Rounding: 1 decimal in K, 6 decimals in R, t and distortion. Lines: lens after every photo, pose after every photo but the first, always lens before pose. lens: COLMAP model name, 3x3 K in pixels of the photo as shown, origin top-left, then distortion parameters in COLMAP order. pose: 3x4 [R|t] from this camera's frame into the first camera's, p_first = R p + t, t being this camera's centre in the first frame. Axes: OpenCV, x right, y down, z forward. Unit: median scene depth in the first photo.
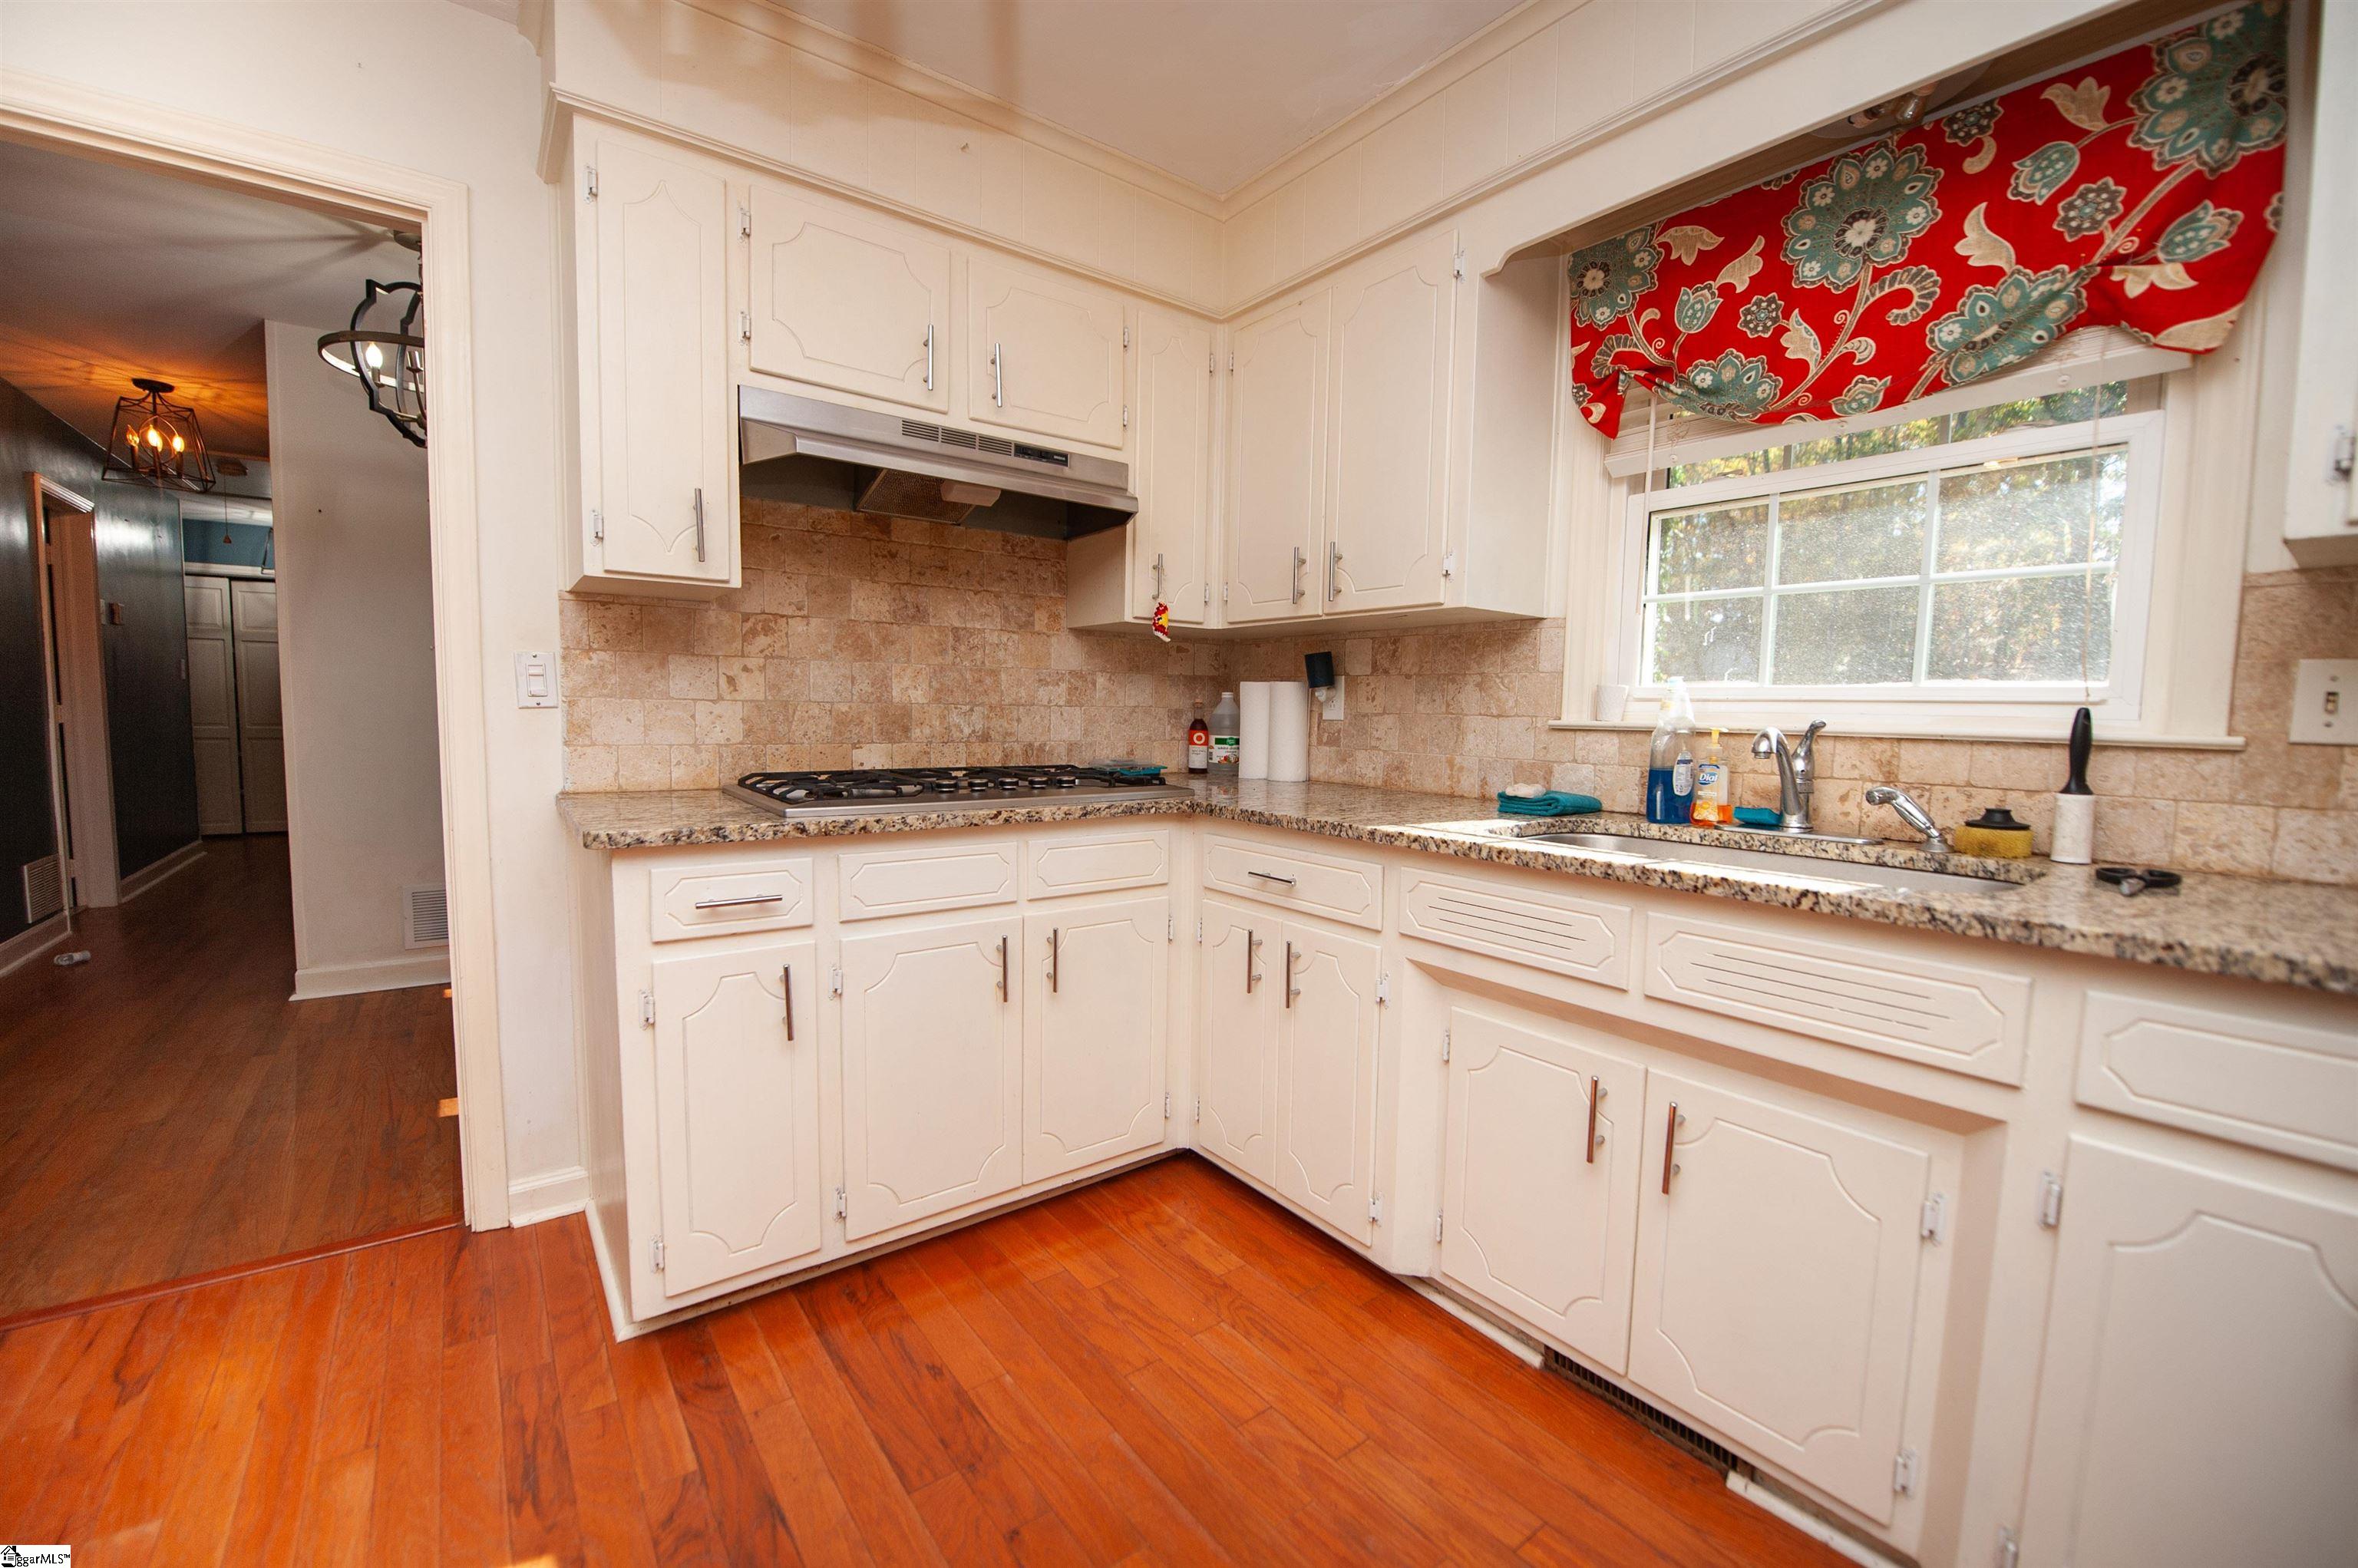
lens RADIAL K [[955.7, 0, 1184.5], [0, 955.7, 789.2], [0, 0, 1]] dist [-0.013567, -0.004625]
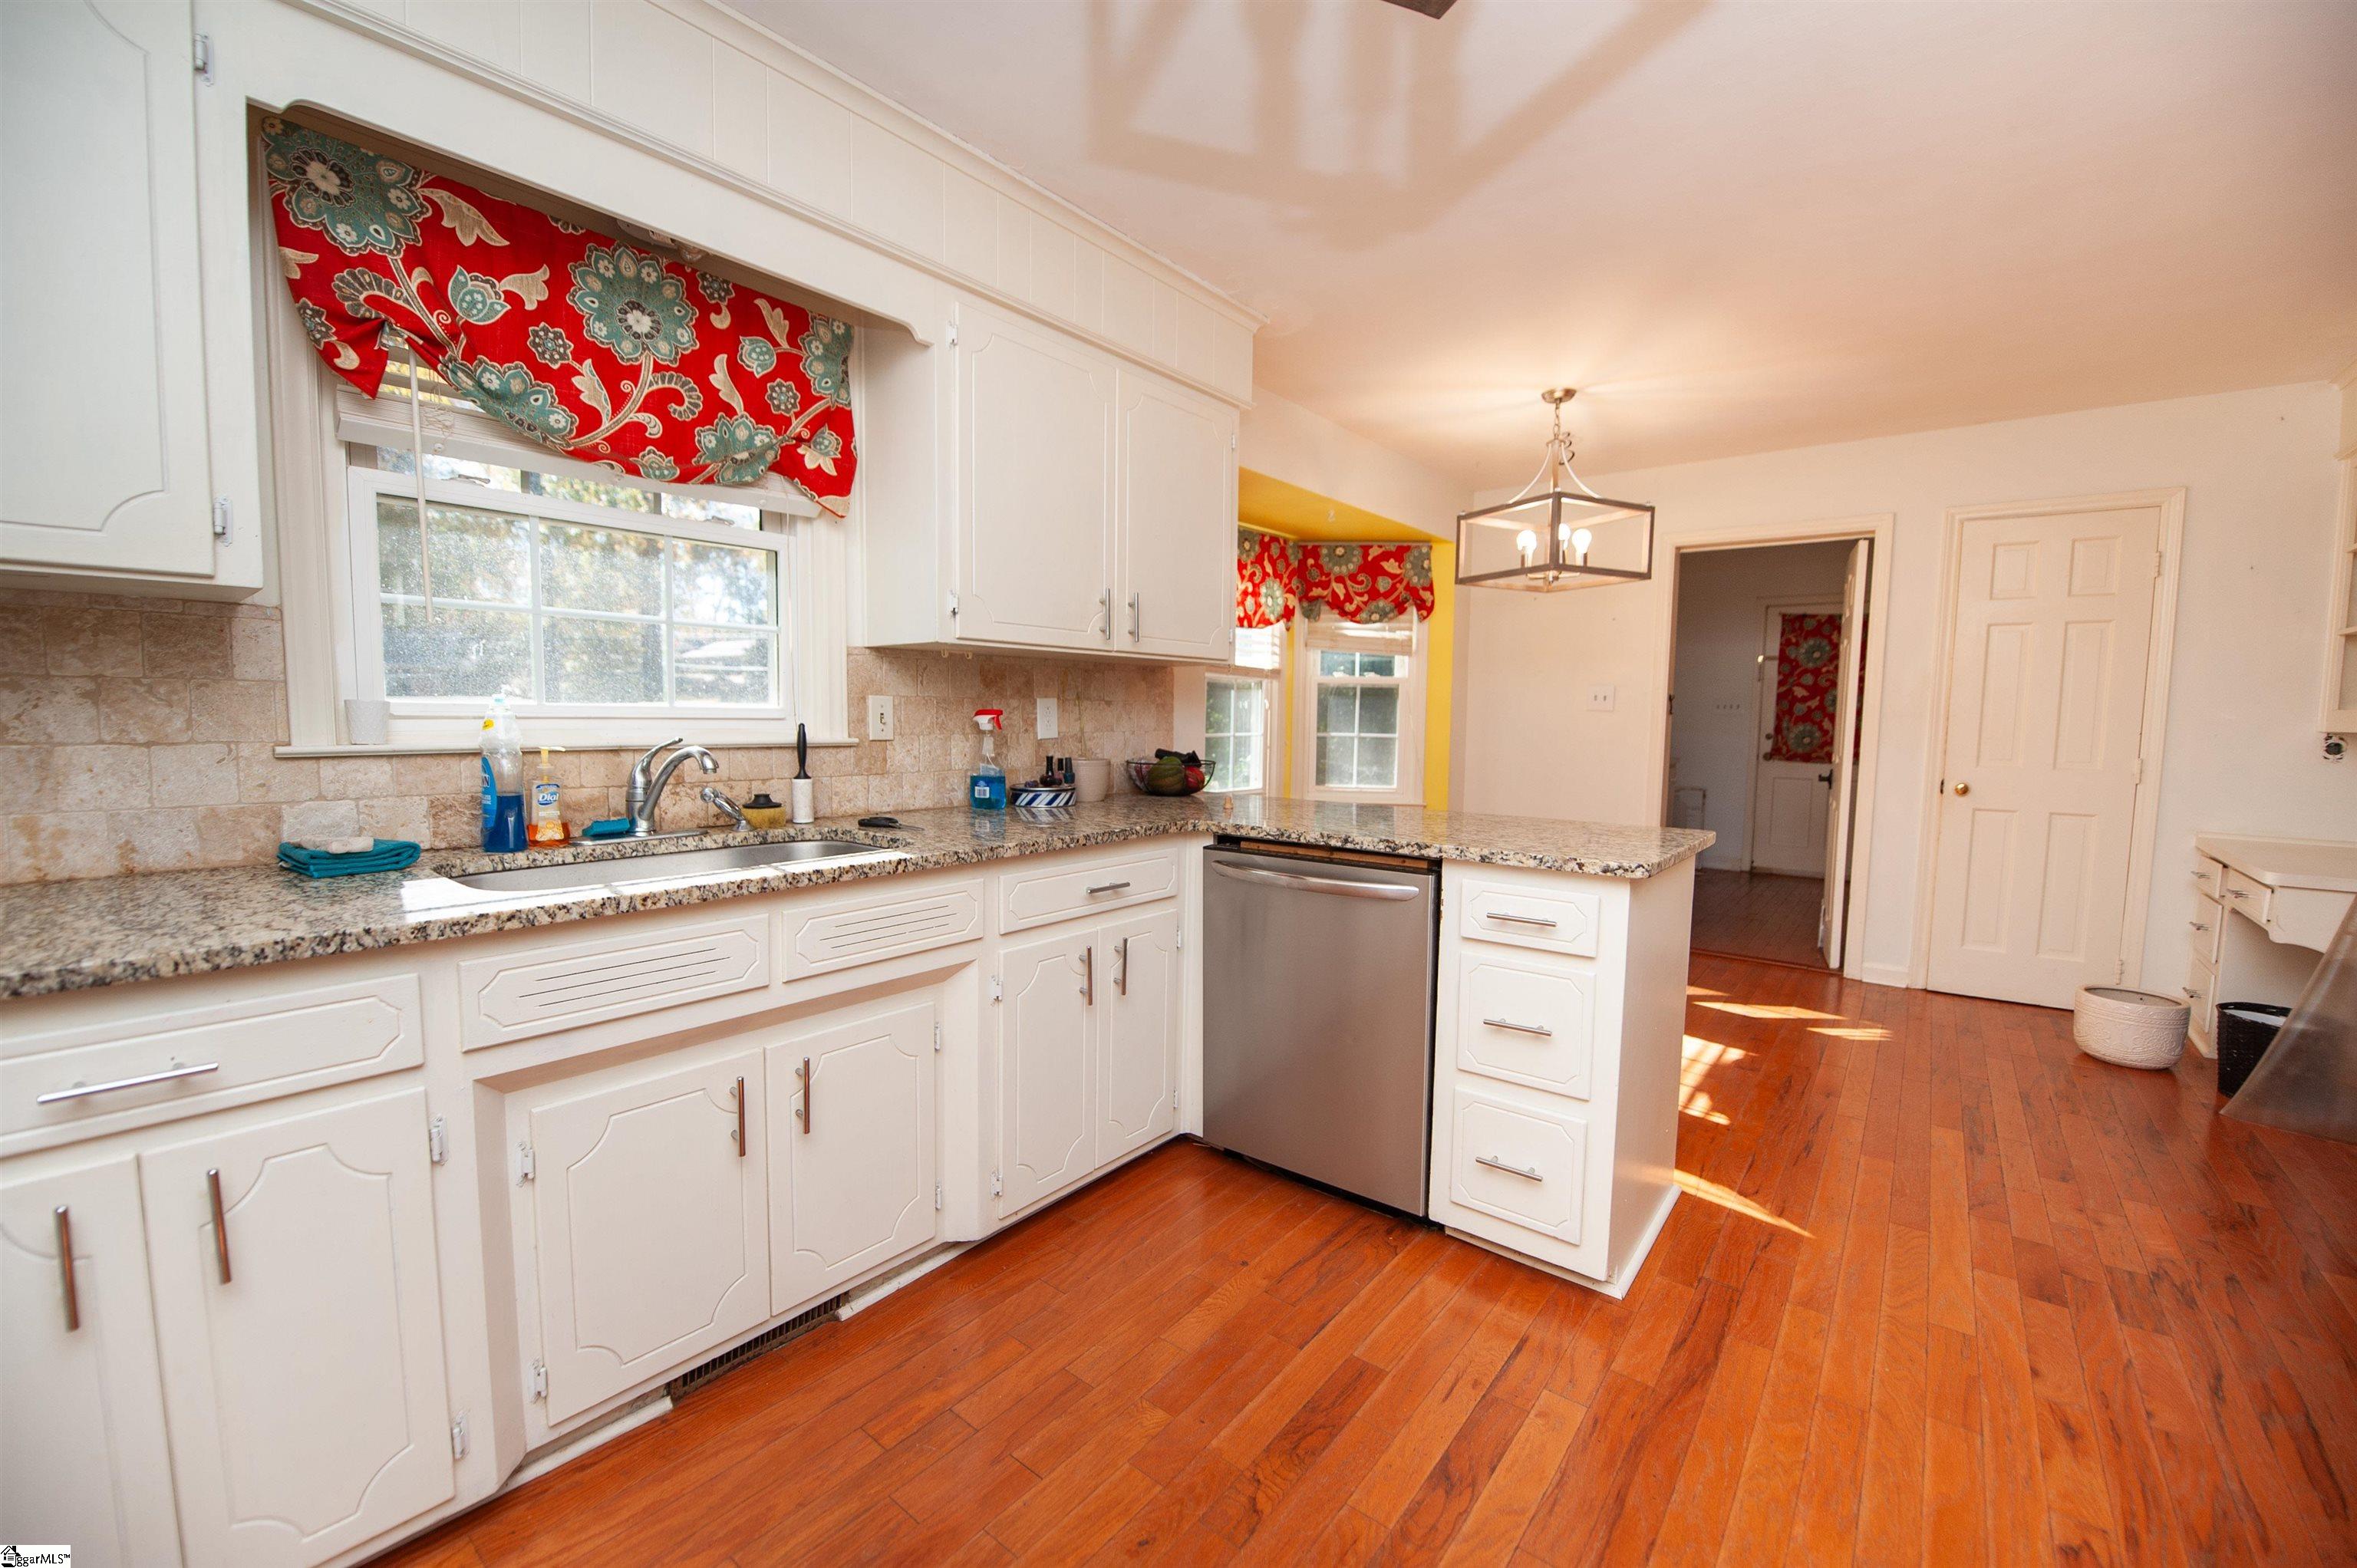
lens RADIAL K [[942.6, 0, 1184.1], [0, 942.6, 787.9], [0, 0, 1]] dist [-0.014227, -0.004166]
pose [[-0.240107, -0.100527, 0.965527, -0.549060], [0.060683, 0.991124, 0.118283, -0.096588], [-0.968848, 0.086992, -0.231875, 0.576794]]
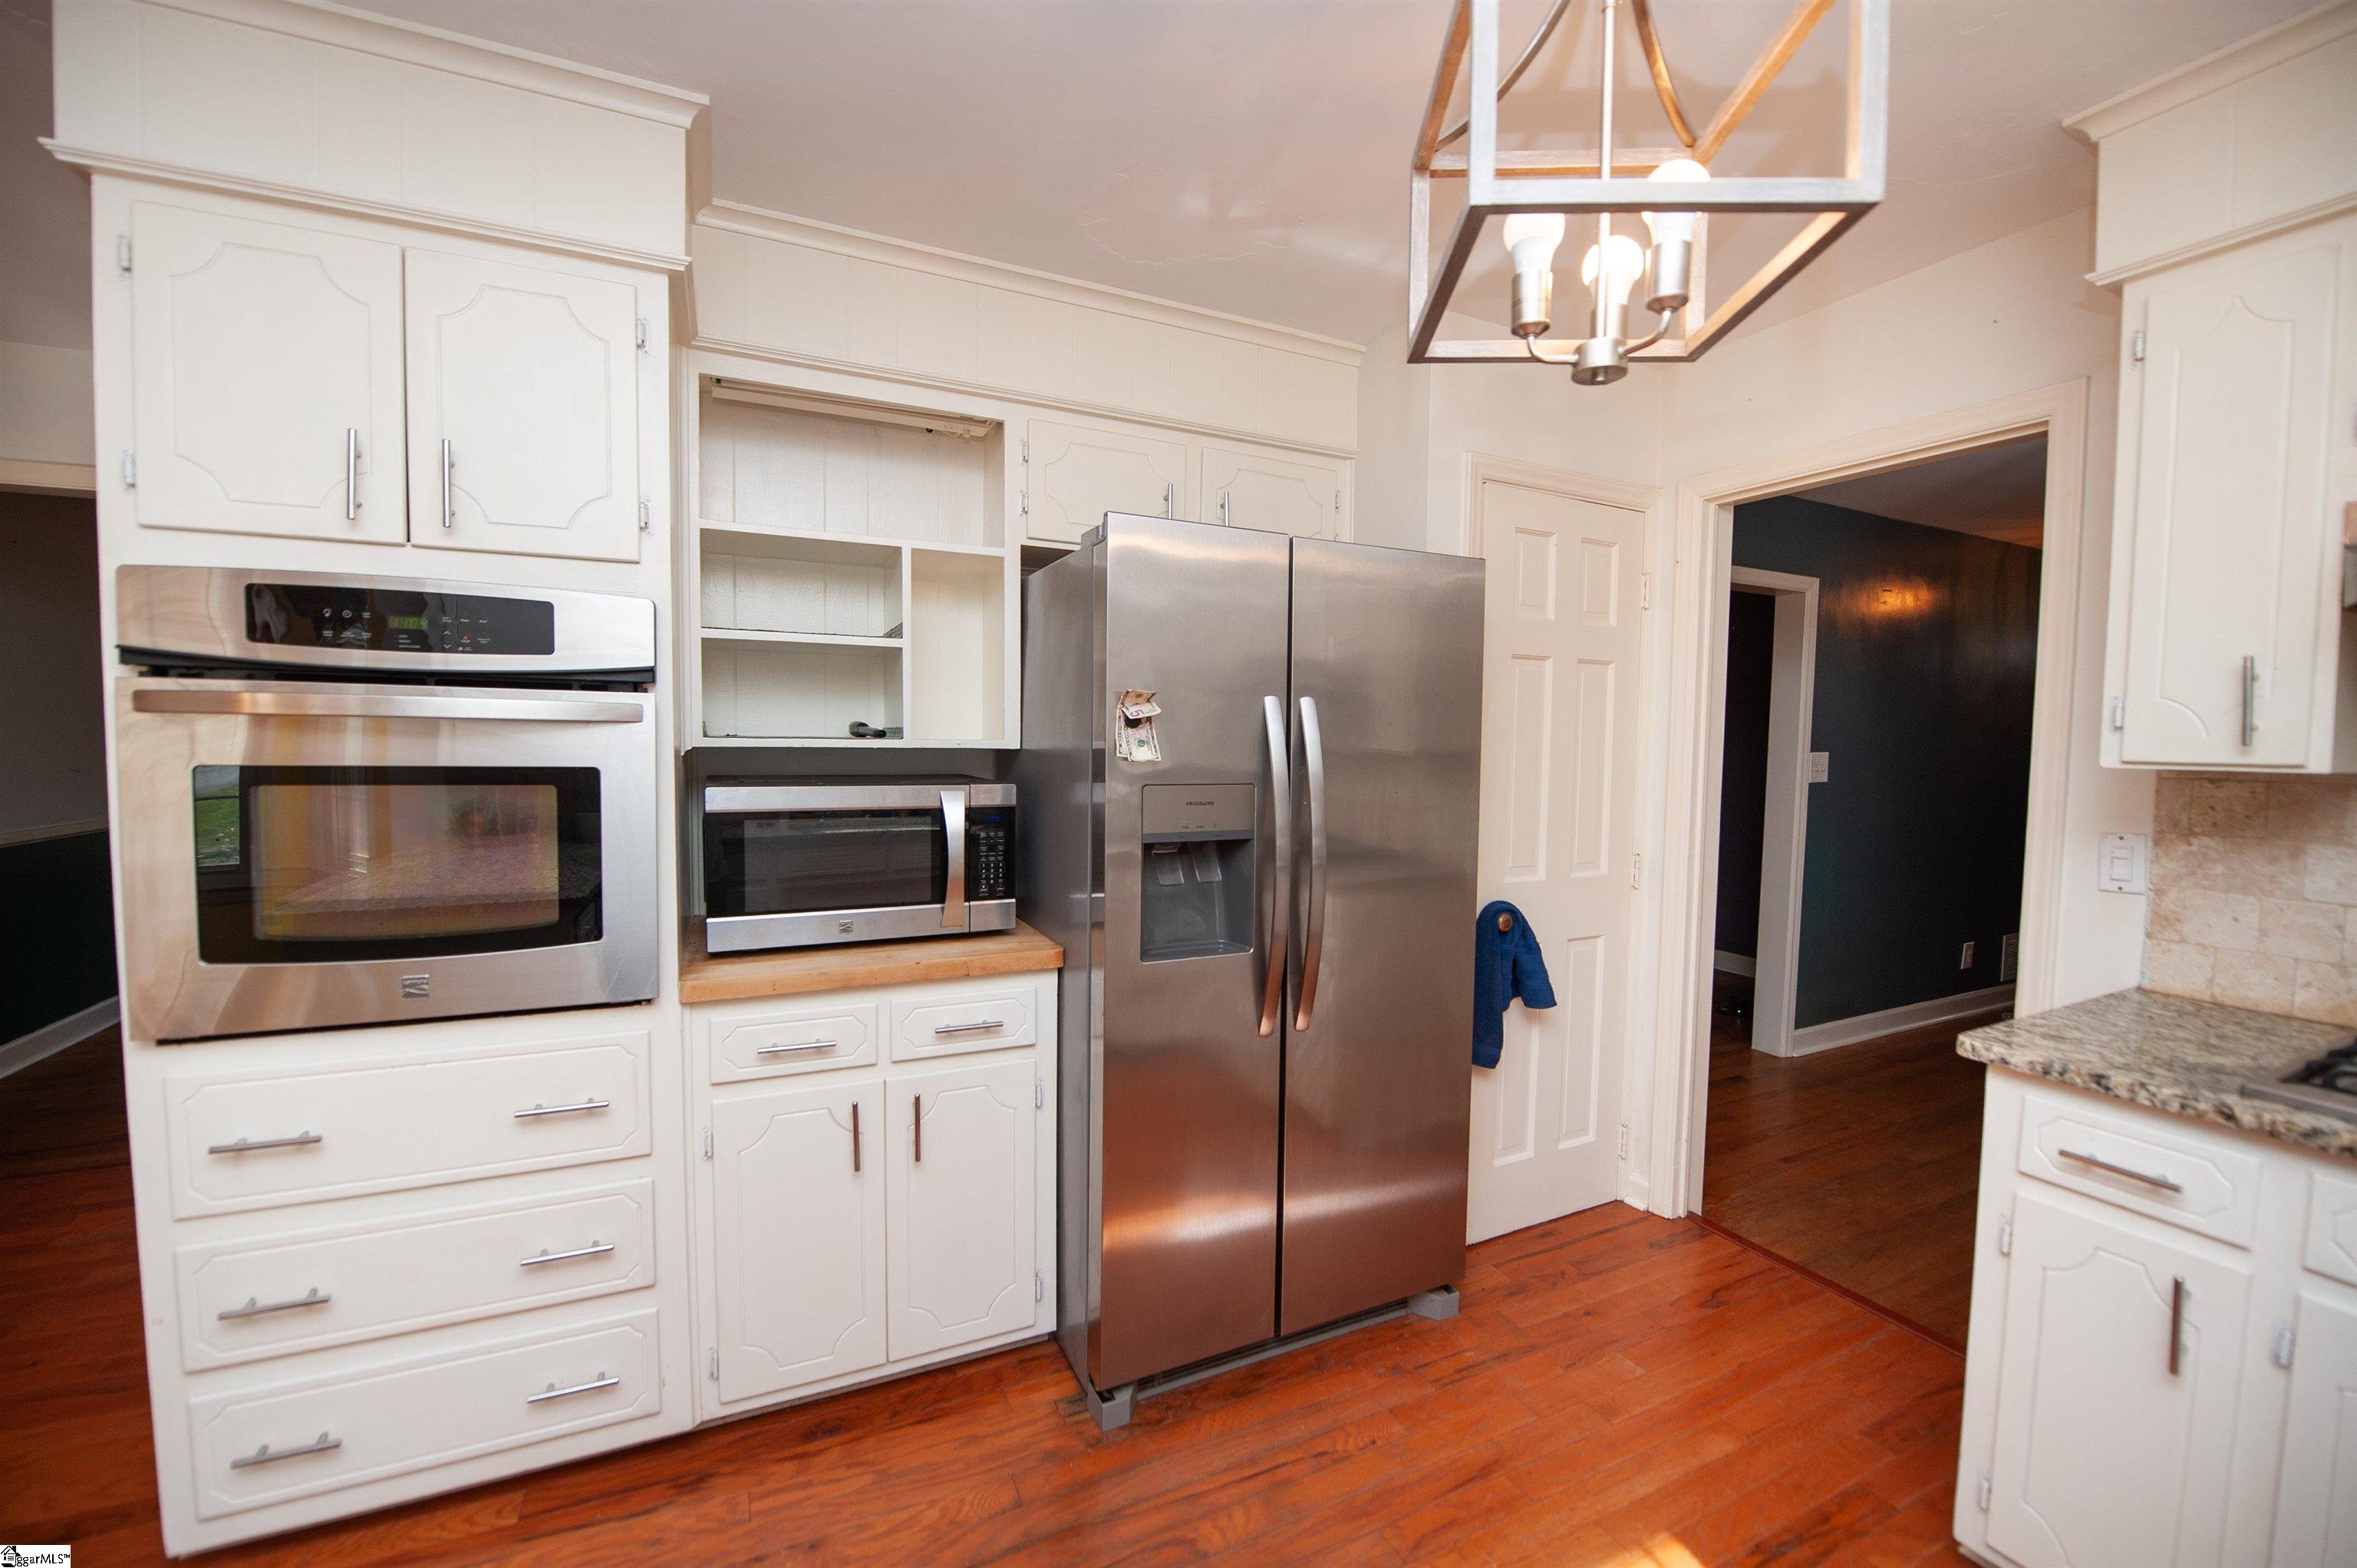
lens RADIAL K [[942.6, 0, 1184.1], [0, 942.6, 787.9], [0, 0, 1]] dist [-0.014227, -0.004166]
pose [[-0.196879, 0.030732, -0.979946, 0.418195], [-0.096130, 0.994087, 0.050489, -0.155752], [0.975704, 0.104142, -0.192761, 0.280647]]
